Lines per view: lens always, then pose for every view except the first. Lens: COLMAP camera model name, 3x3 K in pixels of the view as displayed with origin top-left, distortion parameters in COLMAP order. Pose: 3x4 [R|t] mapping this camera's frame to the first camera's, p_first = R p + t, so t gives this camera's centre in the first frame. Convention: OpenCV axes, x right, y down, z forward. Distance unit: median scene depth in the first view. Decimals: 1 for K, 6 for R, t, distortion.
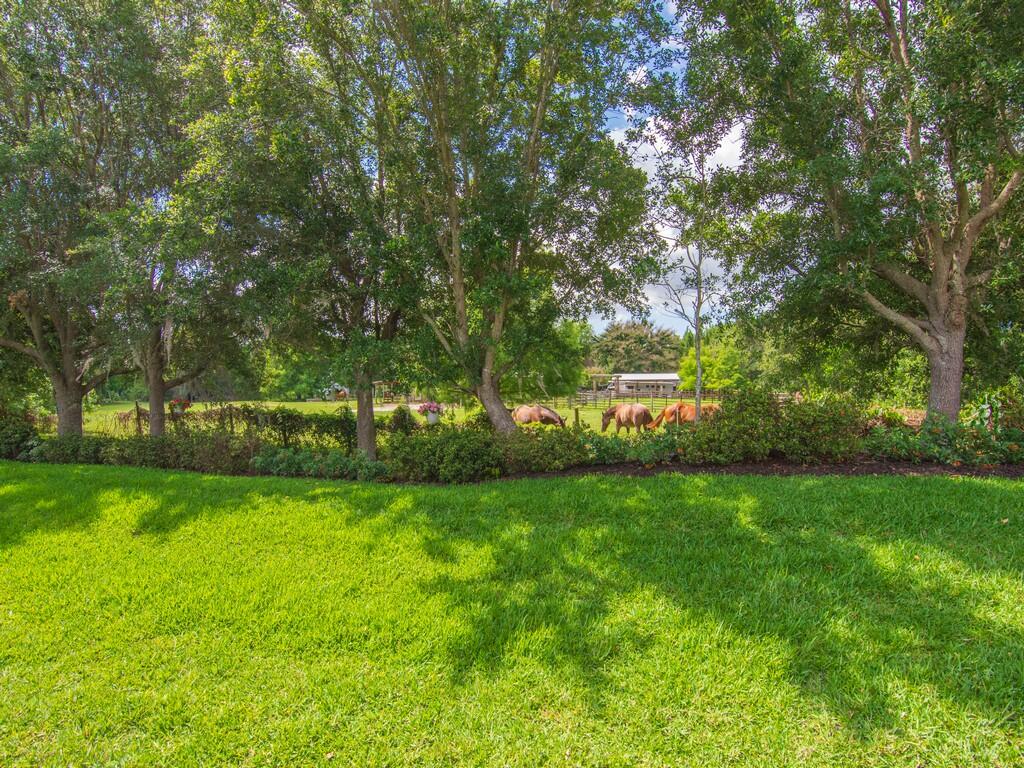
lens RADIAL K [[493.1, 0, 508.5], [0, 493.1, 389.3], [0, 0, 1]] dist [-0.005970, -0.010069]
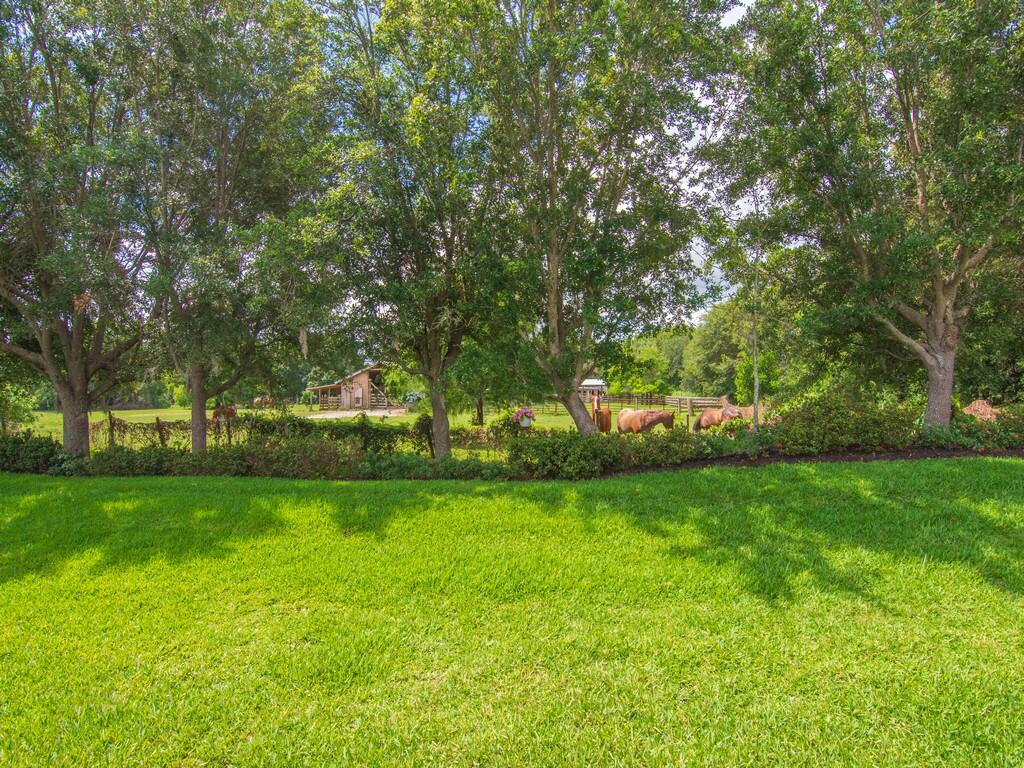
lens RADIAL K [[493.1, 0, 508.5], [0, 493.1, 389.3], [0, 0, 1]] dist [-0.005970, -0.010069]
pose [[0.986510, -0.003016, 0.163671, -0.529416], [0.004794, 0.999934, -0.010467, -0.008867], [-0.163628, 0.011110, 0.986459, -0.126511]]
